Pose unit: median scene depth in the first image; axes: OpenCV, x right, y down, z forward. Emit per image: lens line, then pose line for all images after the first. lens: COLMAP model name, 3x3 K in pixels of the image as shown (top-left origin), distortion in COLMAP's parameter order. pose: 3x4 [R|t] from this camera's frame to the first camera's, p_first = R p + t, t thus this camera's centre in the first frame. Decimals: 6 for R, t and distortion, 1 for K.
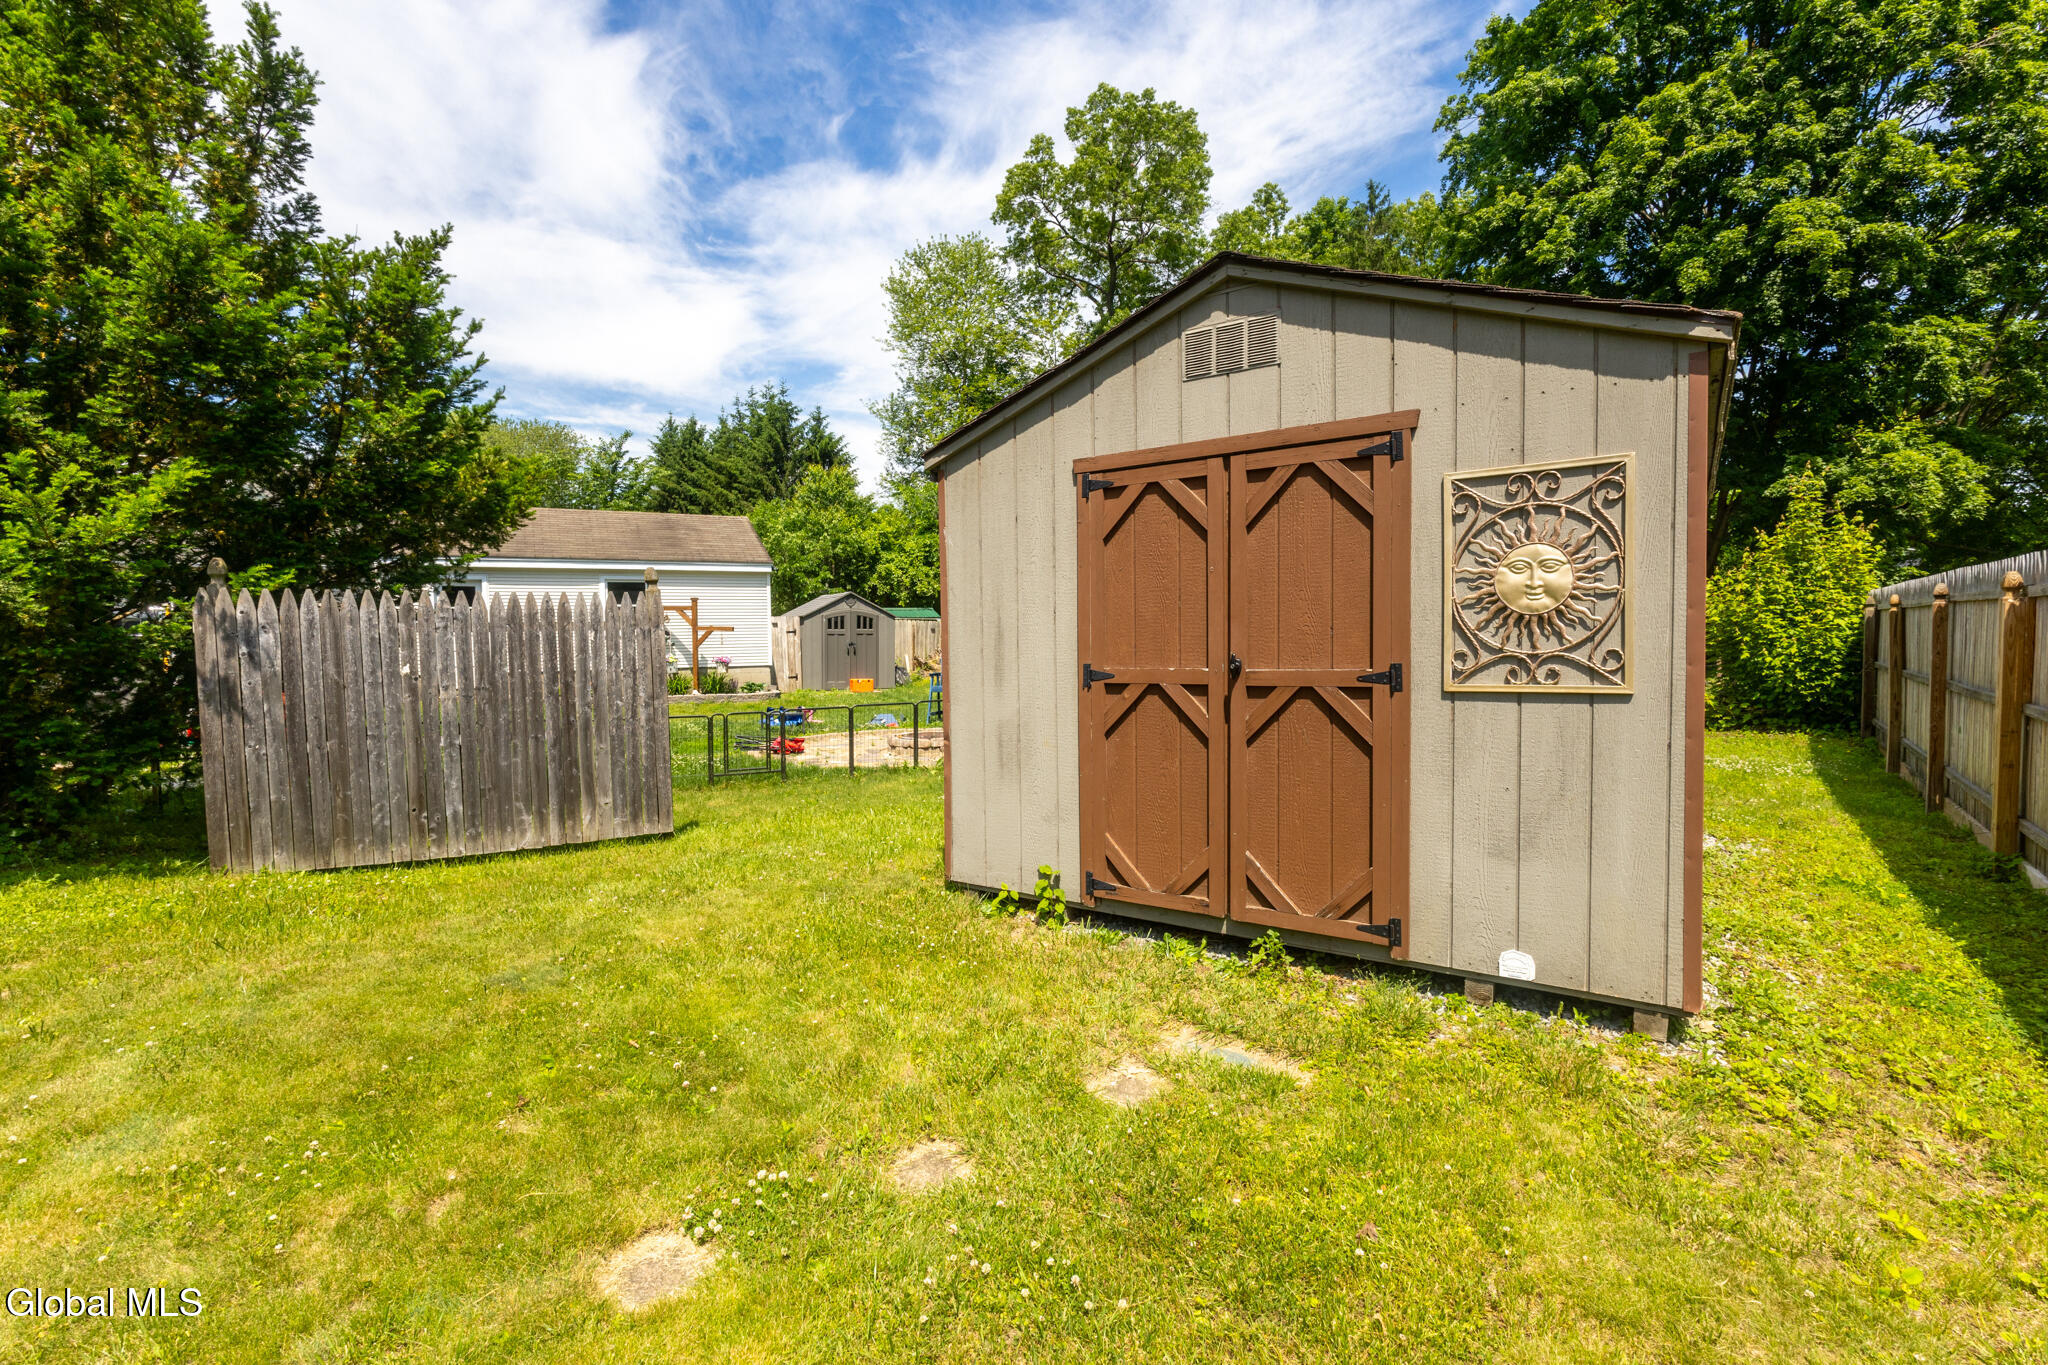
lens RADIAL K [[937.4, 0, 1014.8], [0, 937.4, 684.1], [0, 0, 1]] dist [0.007663, -0.000087]
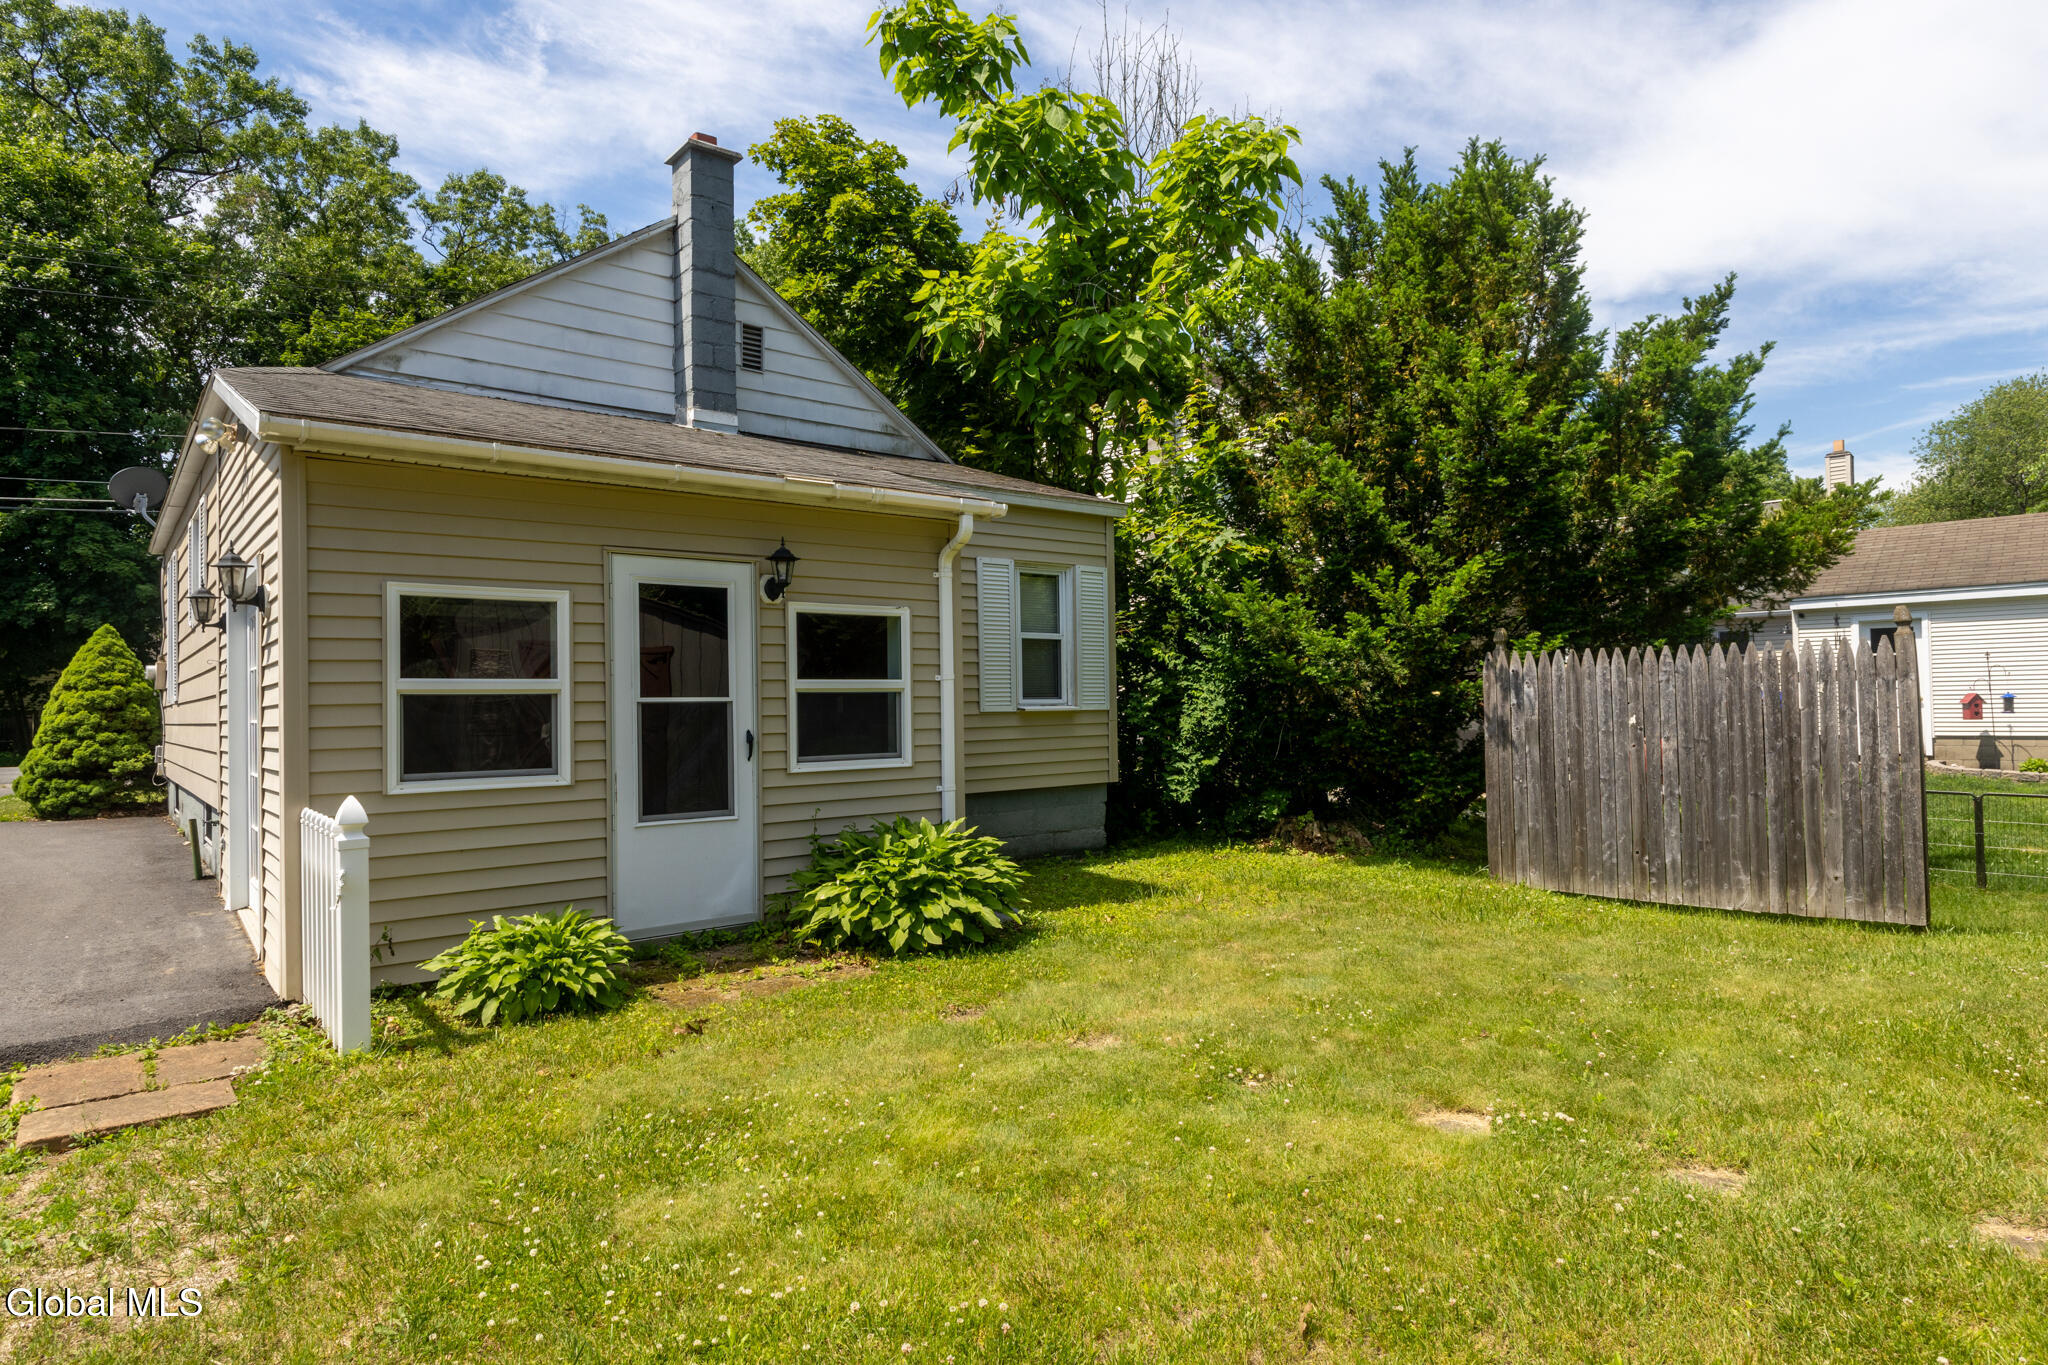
lens RADIAL K [[1161.7, 0, 1028.3], [0, 1161.7, 690.9], [0, 0, 1]] dist [-0.005646, 0.000490]
pose [[0.312468, -0.007212, -0.949901, 0.367036], [-0.041185, 0.998928, -0.021131, 0.006902], [0.949035, 0.045725, 0.311836, -0.066809]]
